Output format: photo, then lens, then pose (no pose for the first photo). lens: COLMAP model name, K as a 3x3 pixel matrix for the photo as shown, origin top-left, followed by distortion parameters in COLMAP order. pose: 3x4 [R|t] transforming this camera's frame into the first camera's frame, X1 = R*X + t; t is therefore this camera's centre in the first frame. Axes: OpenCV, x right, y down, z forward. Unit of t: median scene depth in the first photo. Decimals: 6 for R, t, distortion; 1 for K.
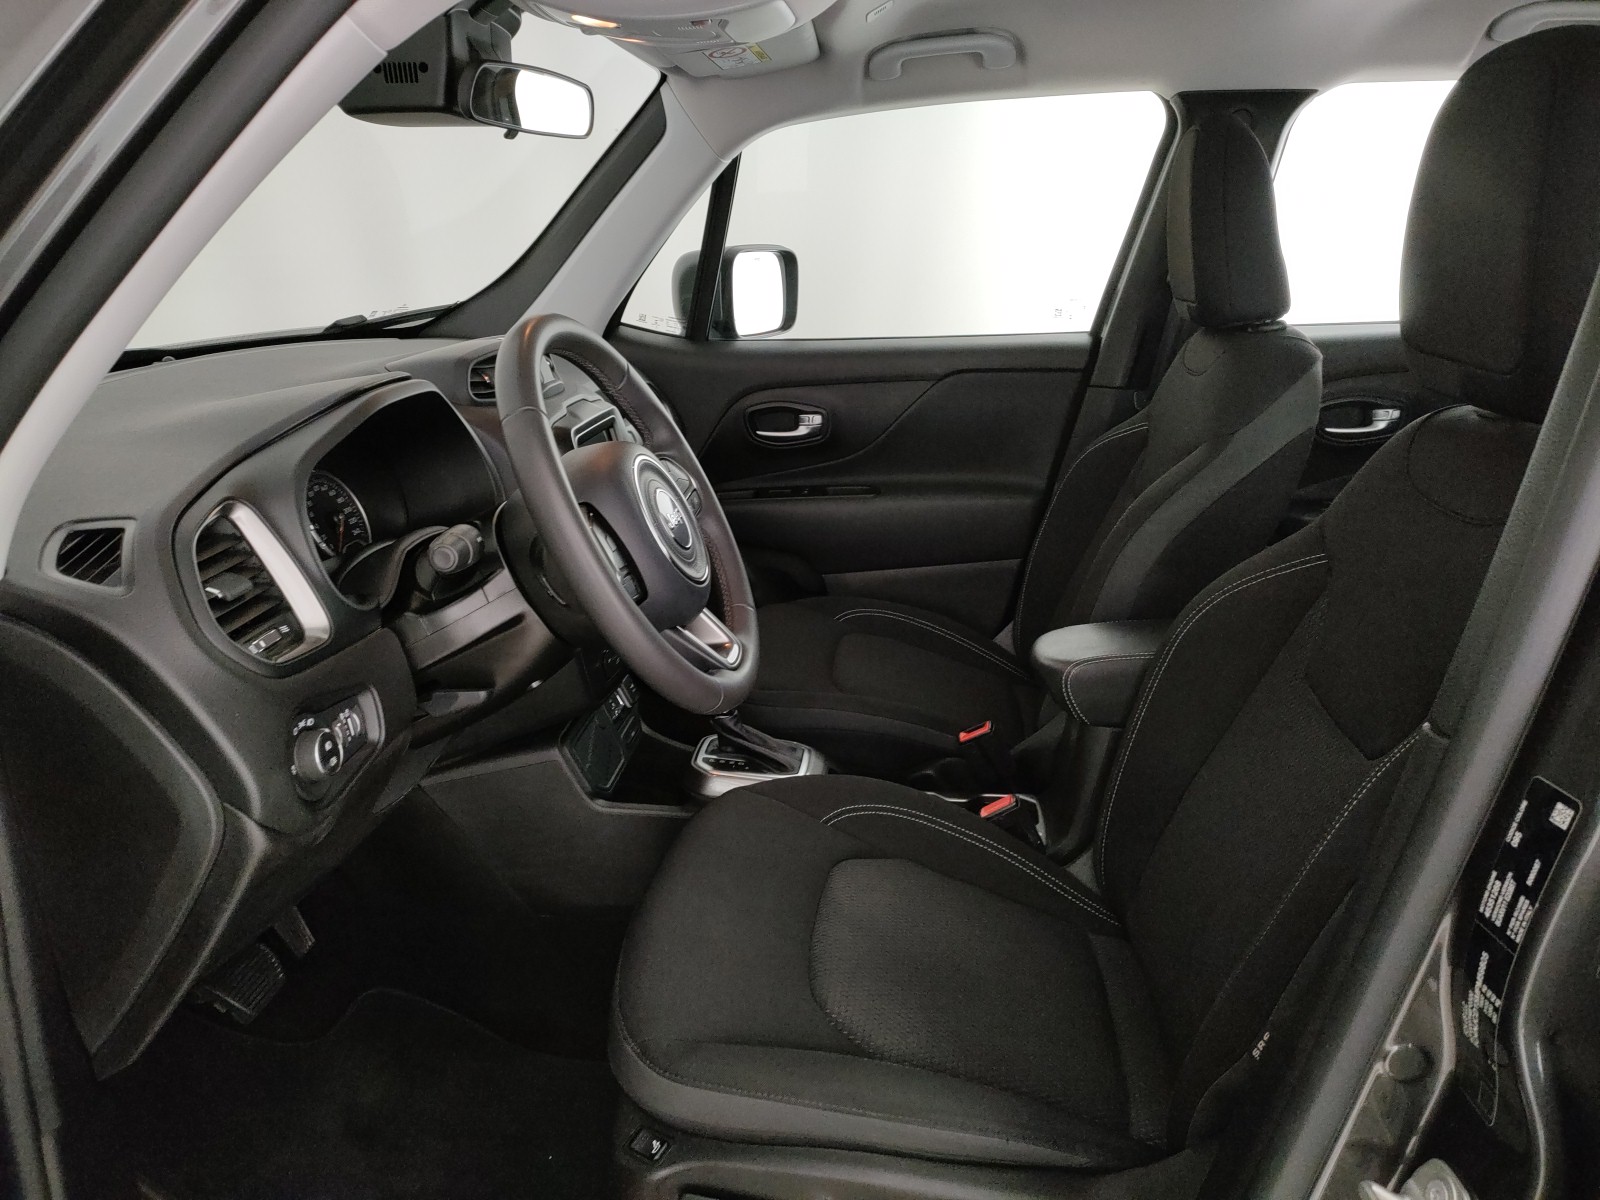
lens RADIAL K [[1158.2, 0, 800.0], [0, 1158.2, 600.0], [0, 0, 1]] dist [0.027550, -0.046808]
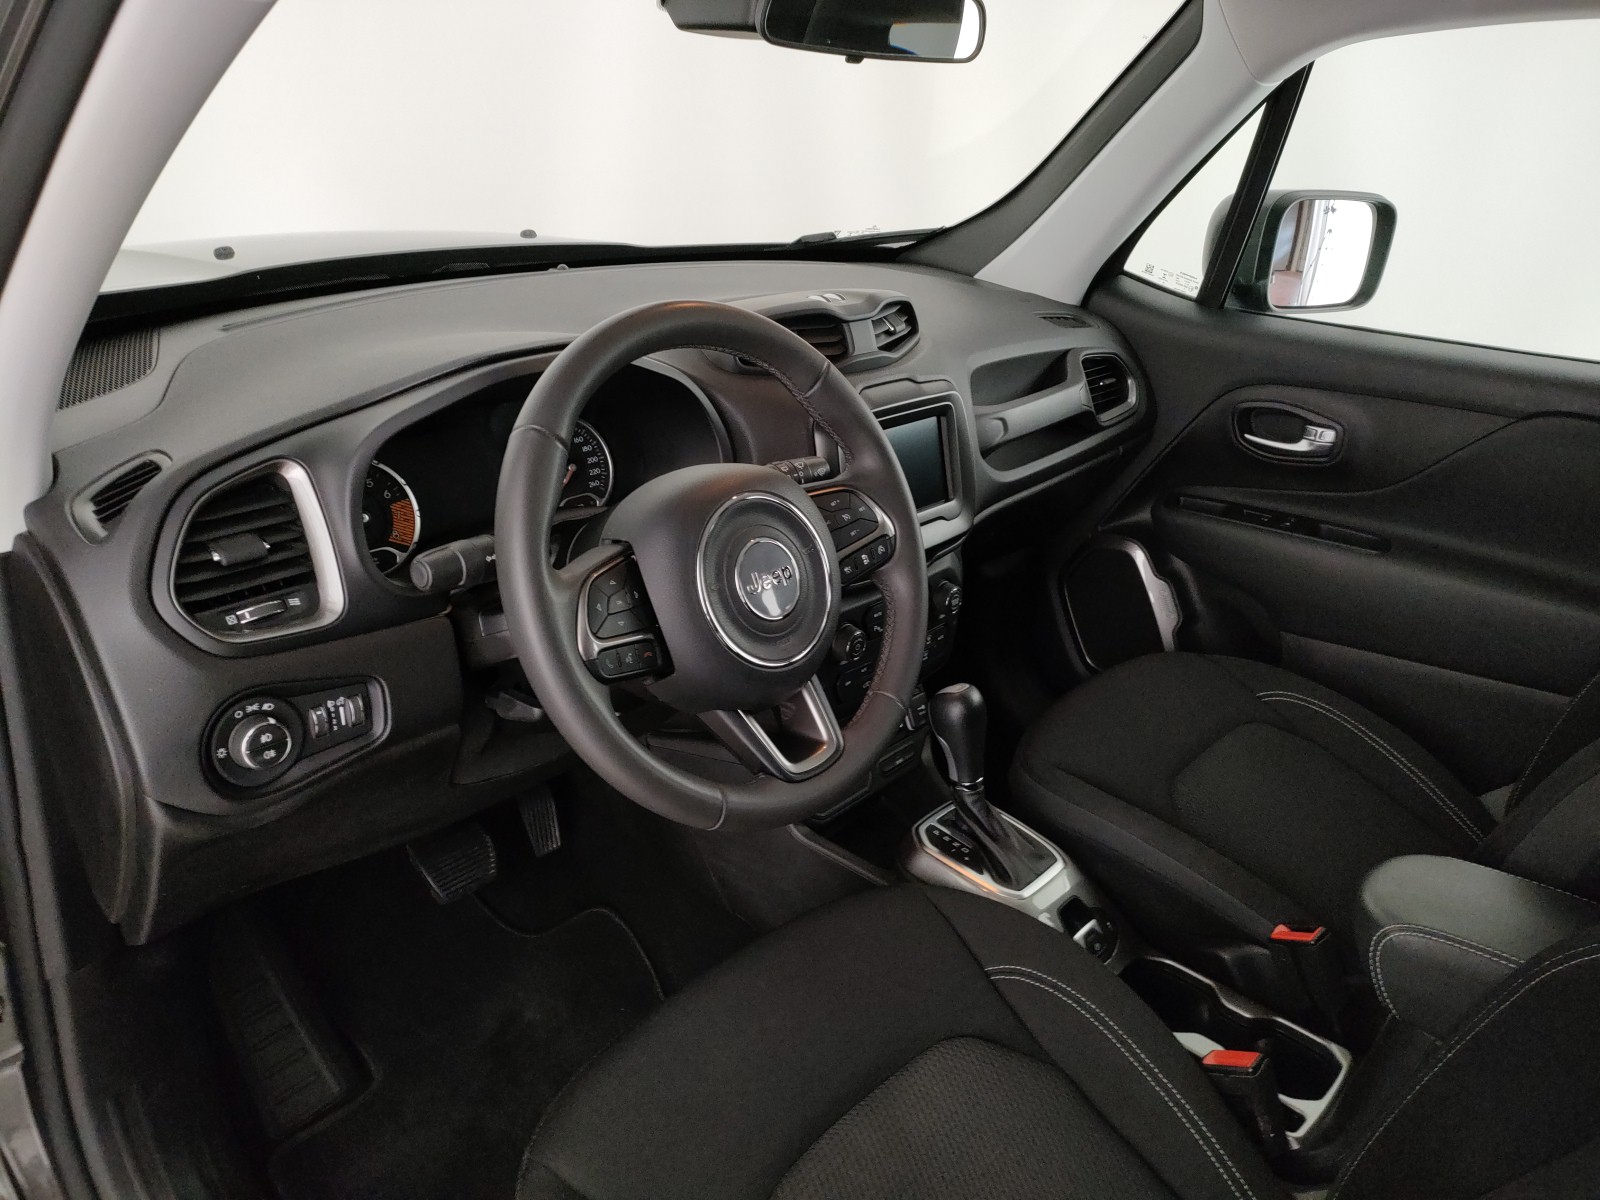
lens RADIAL K [[1158.2, 0, 800.0], [0, 1158.2, 600.0], [0, 0, 1]] dist [0.027550, -0.046808]
pose [[0.802938, 0.285035, -0.523493, 0.171842], [-0.233617, 0.958475, 0.163553, -0.099843], [0.548373, -0.009027, 0.836185, 0.180335]]
